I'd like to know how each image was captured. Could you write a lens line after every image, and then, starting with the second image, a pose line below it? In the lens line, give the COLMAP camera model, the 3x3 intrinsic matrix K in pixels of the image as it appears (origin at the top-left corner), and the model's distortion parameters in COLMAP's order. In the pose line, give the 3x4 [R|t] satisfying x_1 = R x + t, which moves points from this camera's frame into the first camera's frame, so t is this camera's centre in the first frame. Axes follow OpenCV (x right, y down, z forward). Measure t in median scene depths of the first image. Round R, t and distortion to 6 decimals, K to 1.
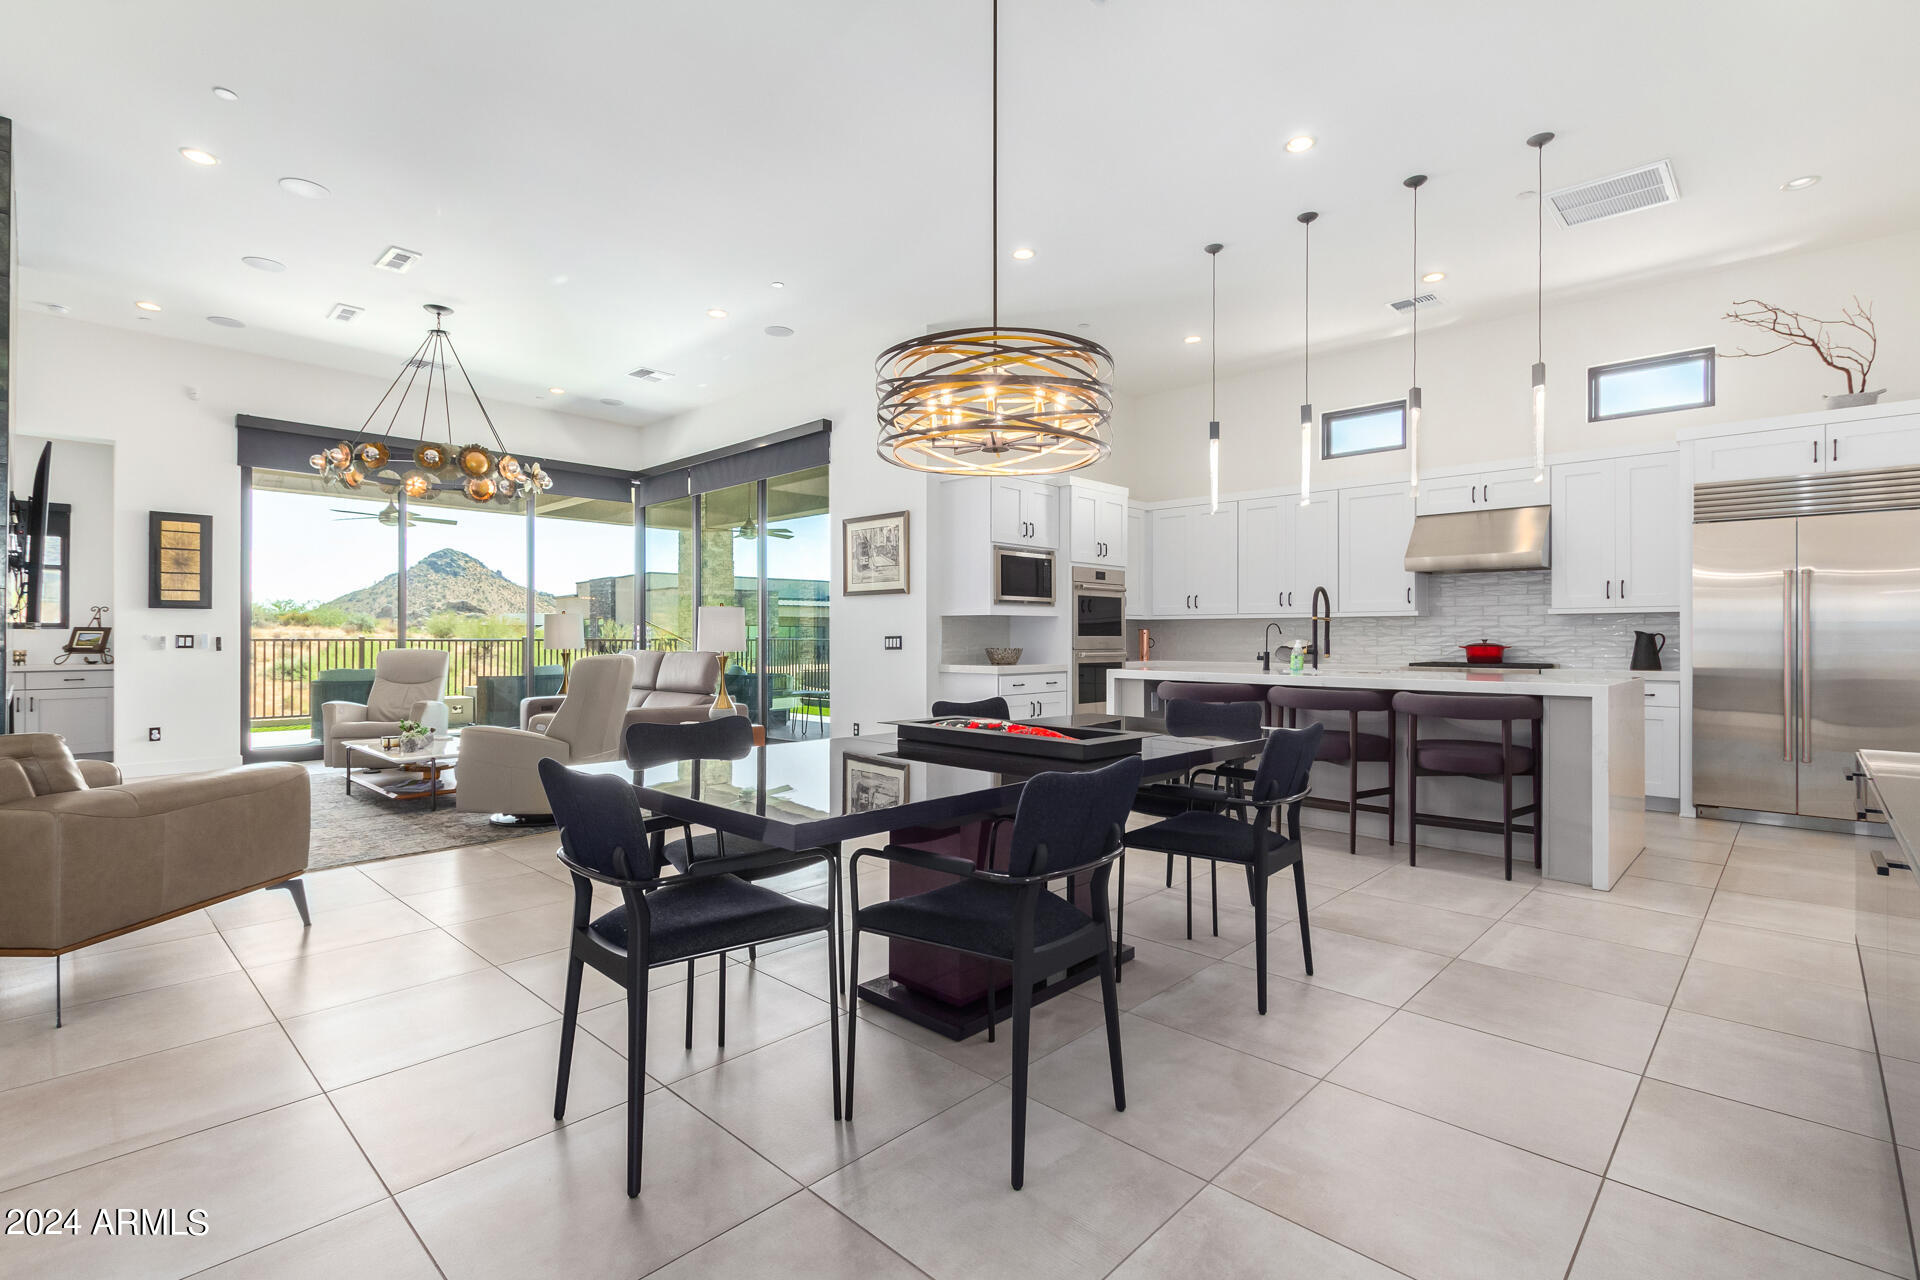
lens RADIAL K [[876.2, 0, 960.0], [0, 876.2, 640.0], [0, 0, 1]] dist [-0.000696, -0.000025]
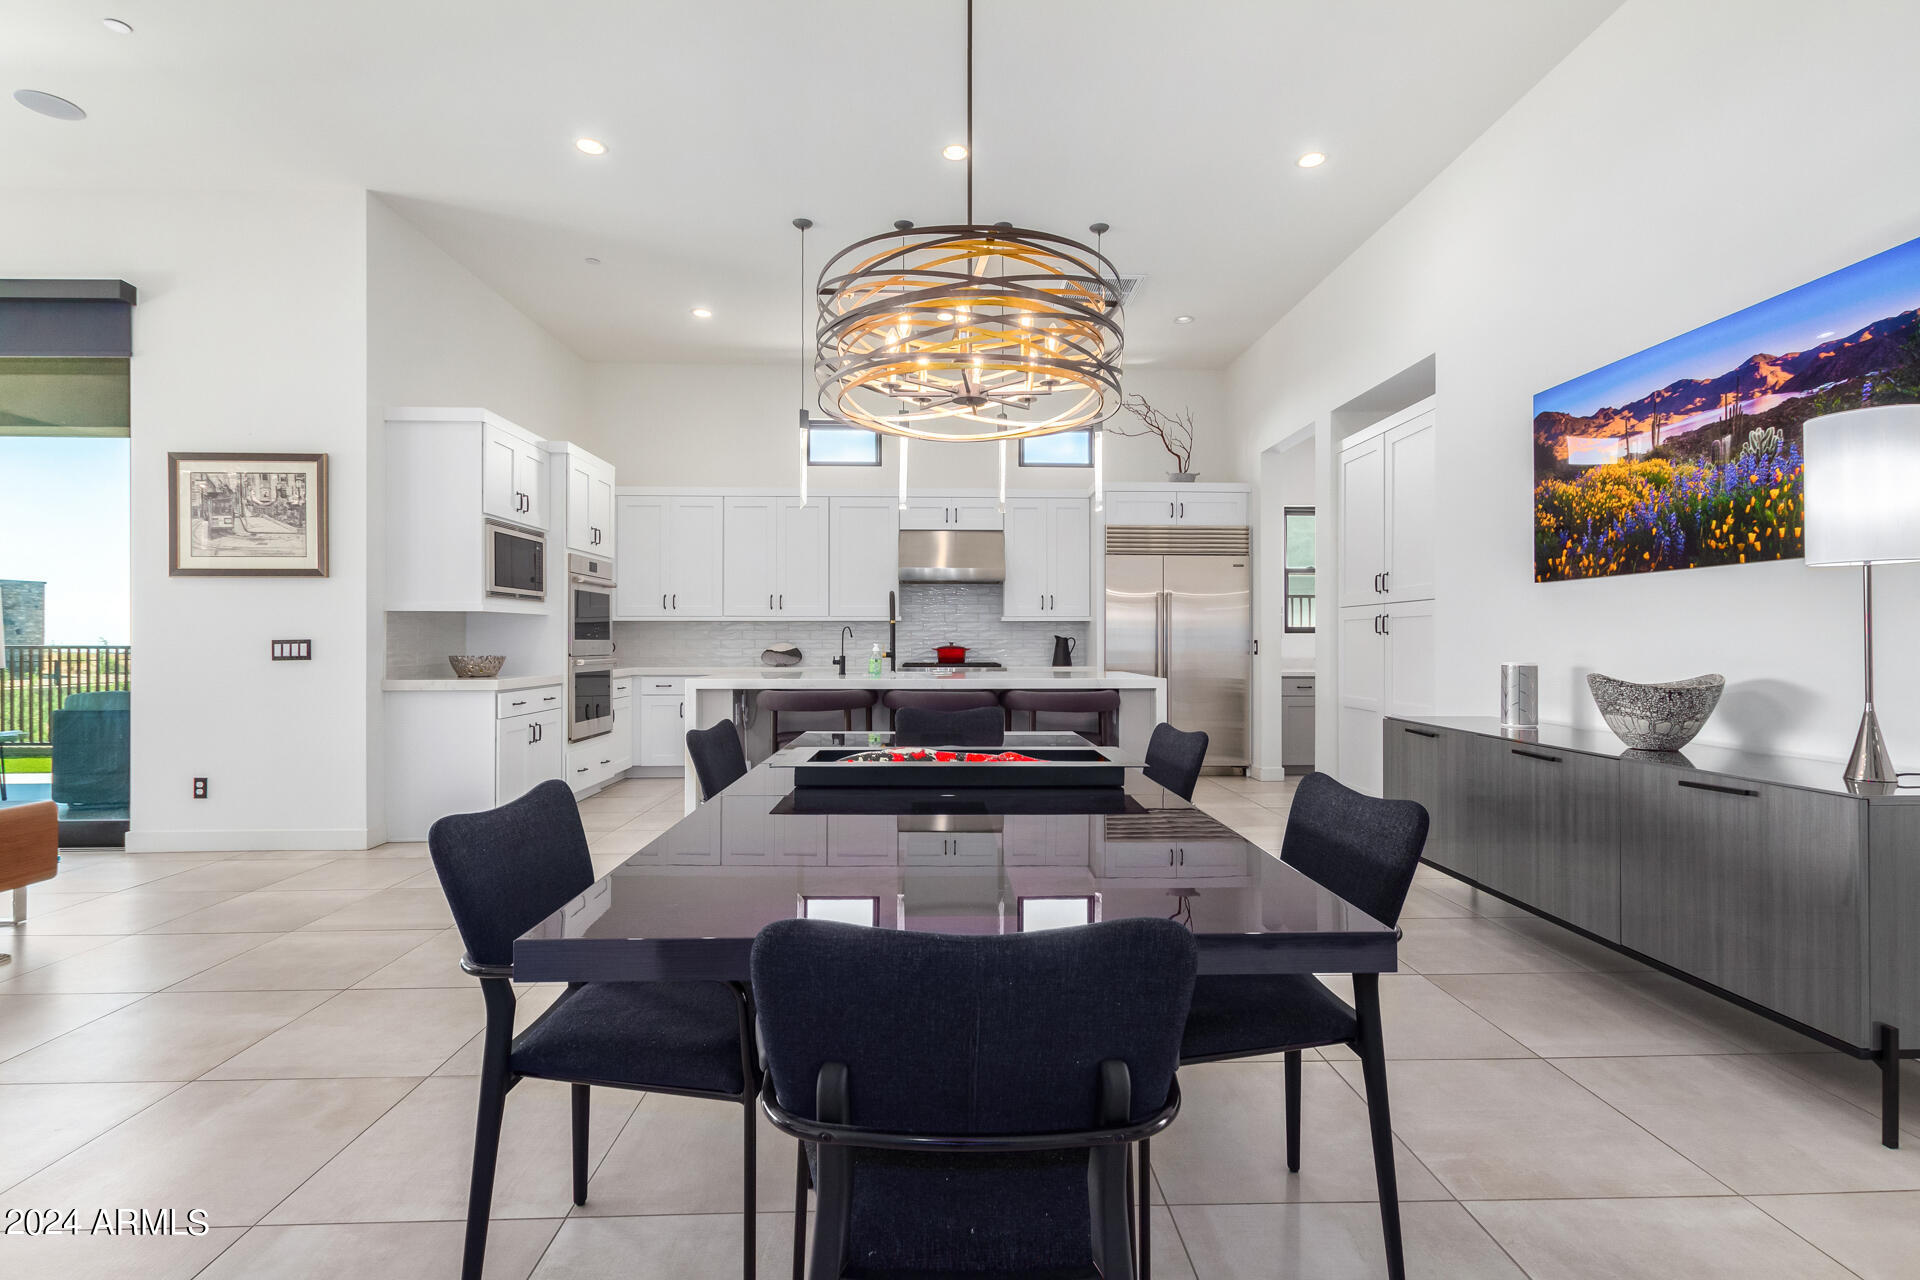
lens RADIAL K [[876.2, 0, 960.0], [0, 876.2, 640.0], [0, 0, 1]] dist [-0.000696, -0.000025]
pose [[0.697641, -0.000181, 0.716447, -0.215393], [0.003663, 0.999988, -0.003315, -0.000344], [-0.716438, 0.004937, 0.697633, 0.193304]]
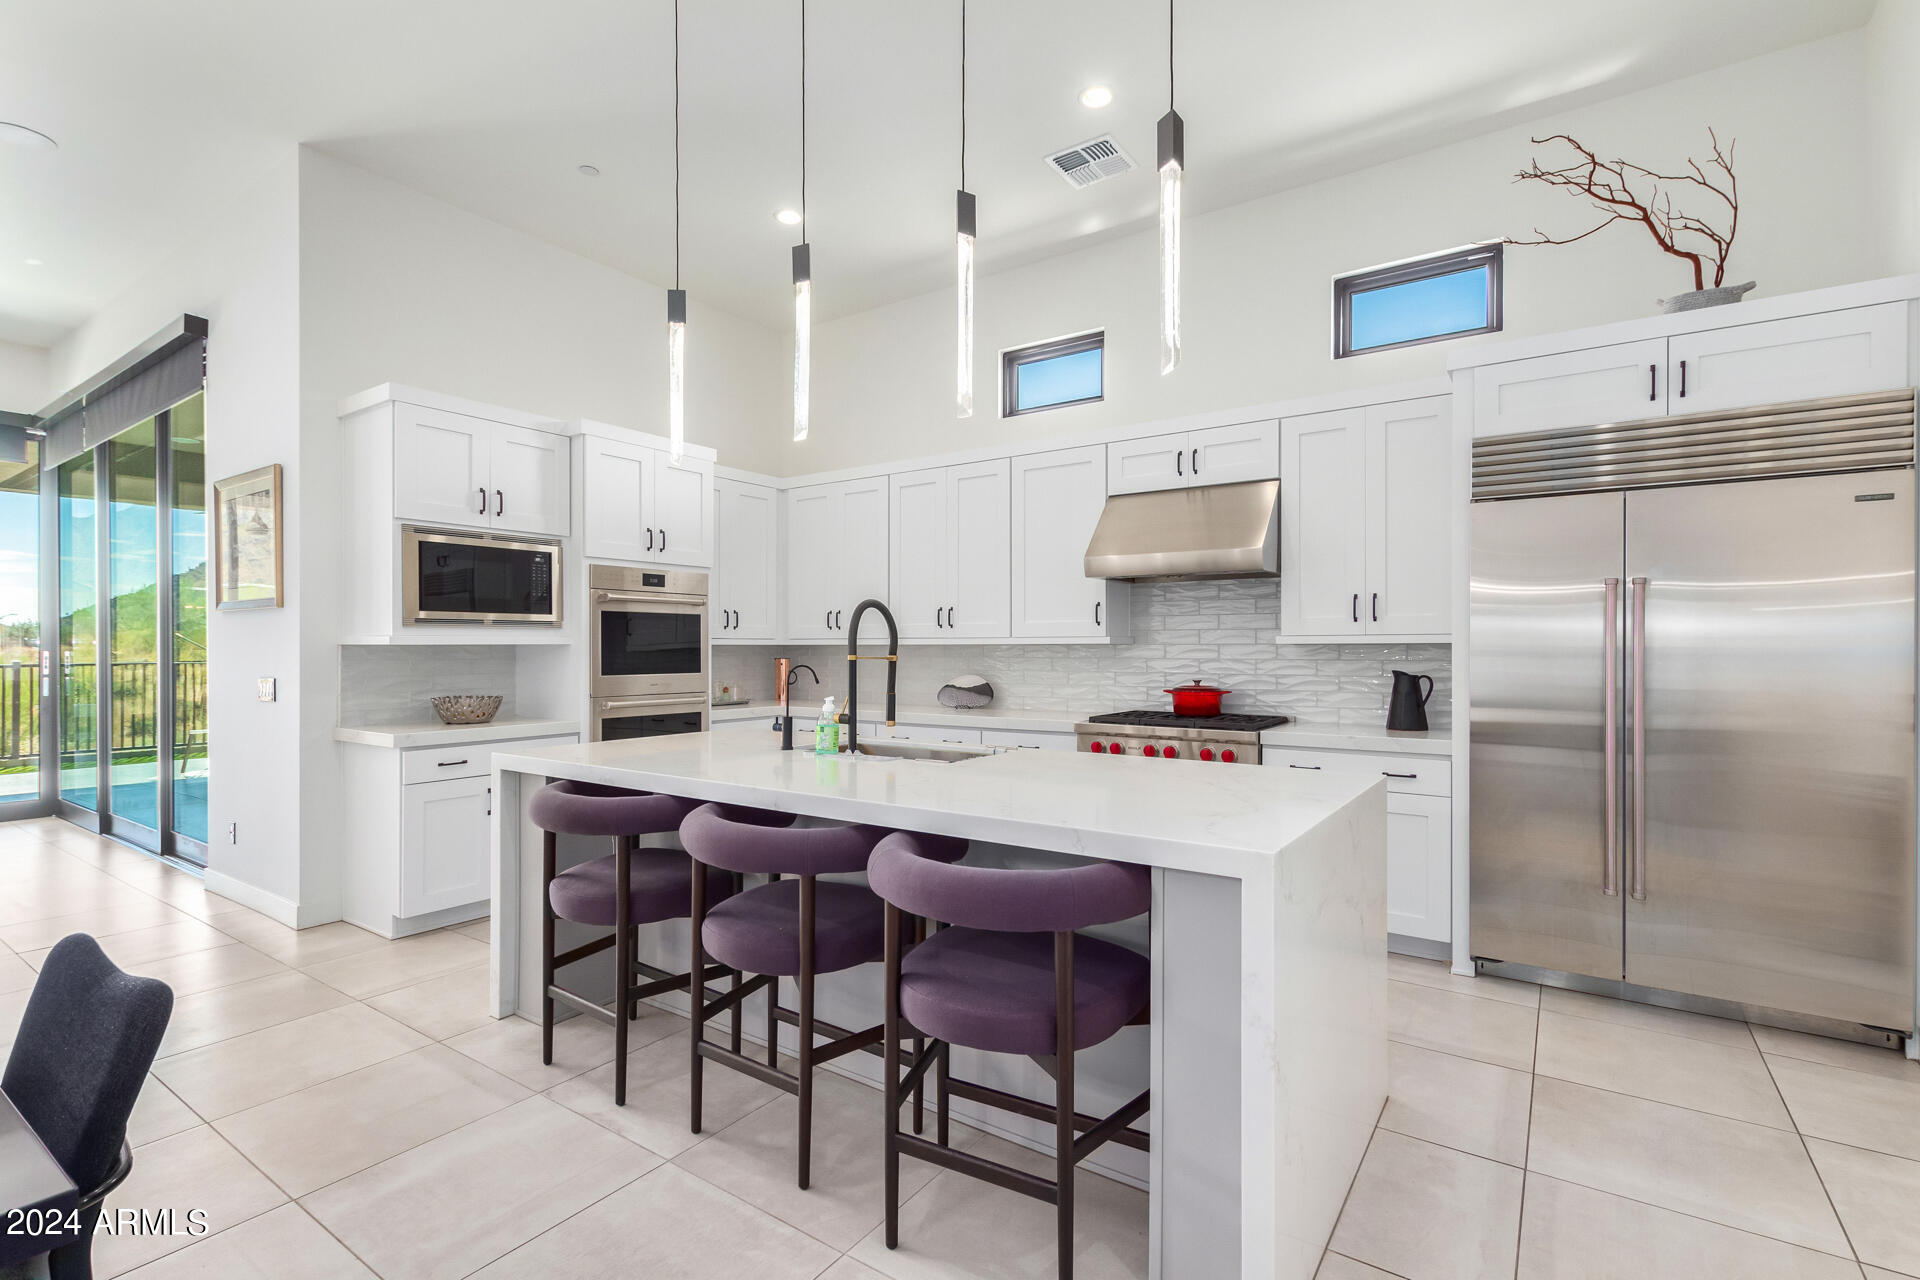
lens RADIAL K [[879.1, 0, 960.7], [0, 879.1, 658.6], [0, 0, 1]] dist [0.000103, 0.000088]
pose [[0.985896, -0.003344, 0.167324, 0.308104], [0.001992, 0.999964, 0.008246, -0.023122], [-0.167345, -0.007797, 0.985868, 0.365502]]
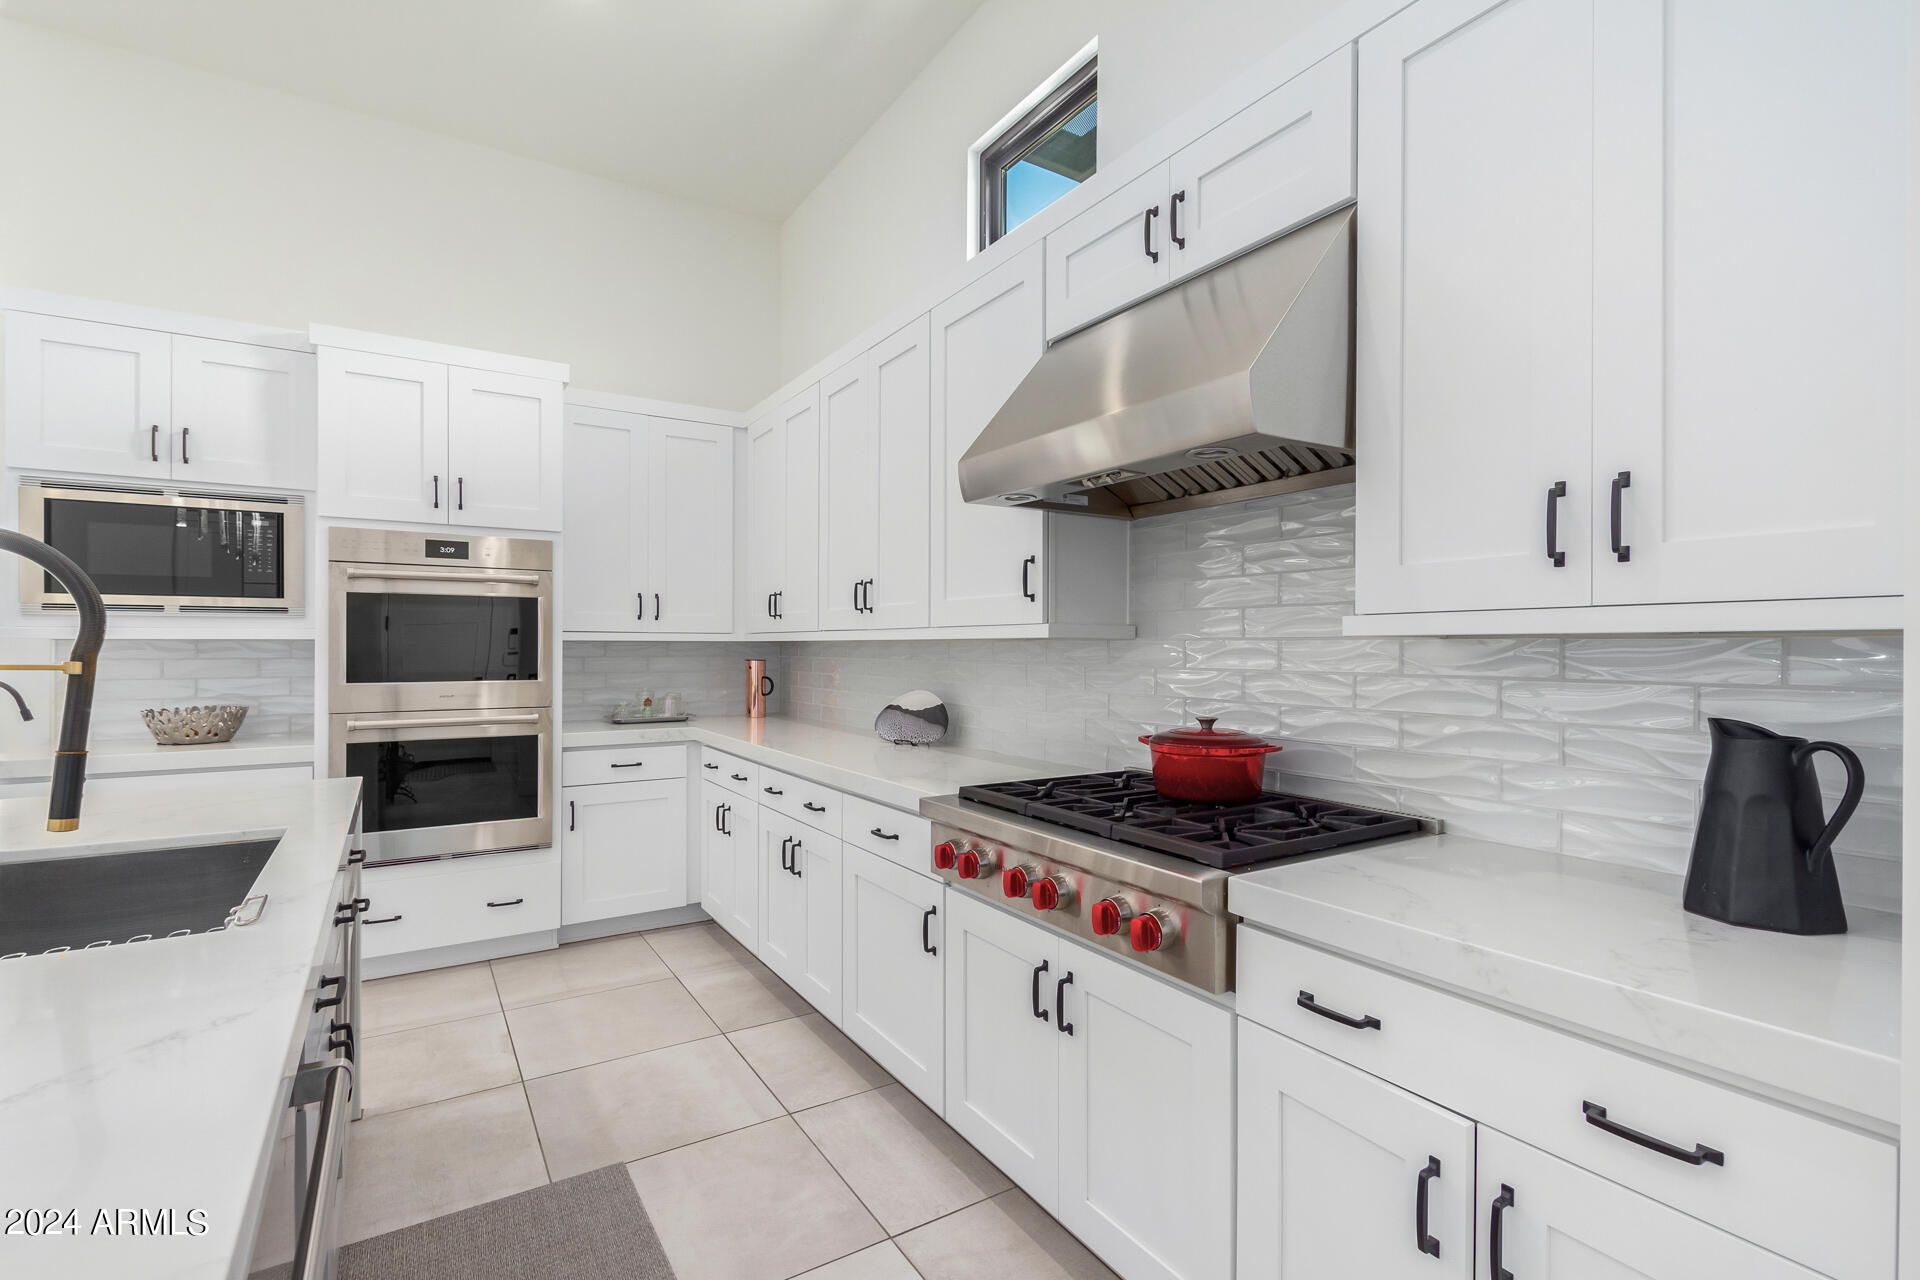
lens RADIAL K [[876.2, 0, 960.0], [0, 876.2, 640.0], [0, 0, 1]] dist [-0.000696, -0.000025]
pose [[0.974104, -0.000477, -0.226100, 0.587931], [-0.002151, 0.999933, -0.011375, -0.023951], [0.226090, 0.011567, 0.974038, 0.691704]]
